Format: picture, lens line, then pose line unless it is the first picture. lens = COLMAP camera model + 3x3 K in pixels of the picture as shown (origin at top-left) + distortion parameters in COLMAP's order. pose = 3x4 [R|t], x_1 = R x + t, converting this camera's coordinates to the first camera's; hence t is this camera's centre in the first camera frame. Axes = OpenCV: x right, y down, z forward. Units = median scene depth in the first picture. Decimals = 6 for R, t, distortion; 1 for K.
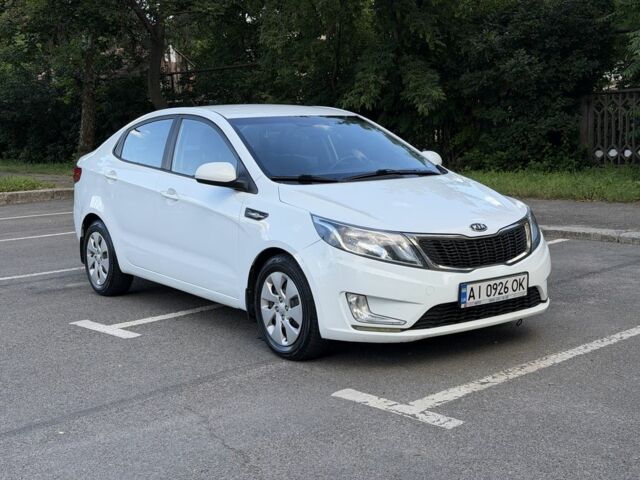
lens RADIAL K [[901.1, 0, 318.9], [0, 901.1, 239.3], [0, 0, 1]] dist [0.121622, 0.000000]
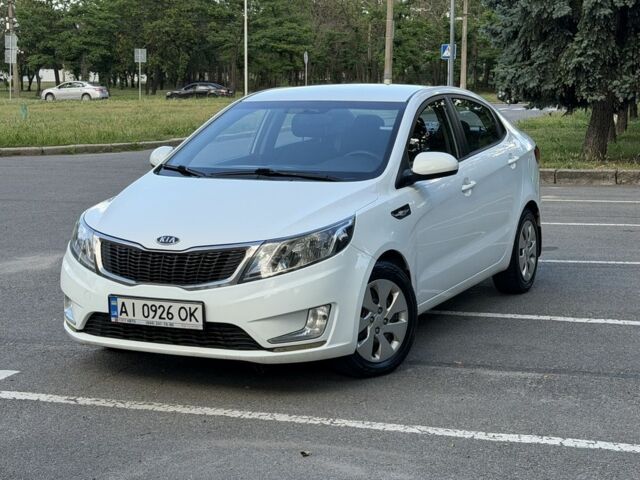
lens RADIAL K [[1225.8, 0, 319.4], [0, 1225.8, 243.6], [0, 0, 1]] dist [0.134815, 0.000000]
pose [[0.471286, 0.137405, -0.871212, 1.305404], [-0.119821, 0.988607, 0.091103, -0.138357], [0.873804, 0.061454, 0.482380, 0.563880]]
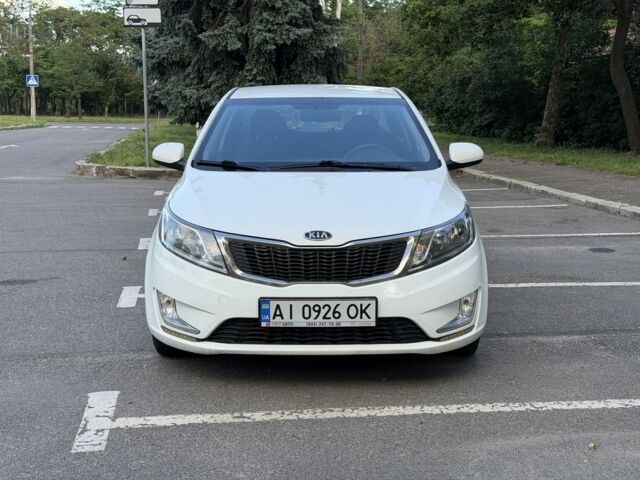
lens RADIAL K [[901.1, 0, 320.9], [0, 901.1, 238.8], [0, 0, 1]] dist [0.121622, 0.000000]
pose [[0.807794, 0.108684, -0.579359, 0.670506], [-0.096216, 0.993985, 0.052312, -0.054668], [0.581560, 0.013486, 0.813392, 0.332942]]
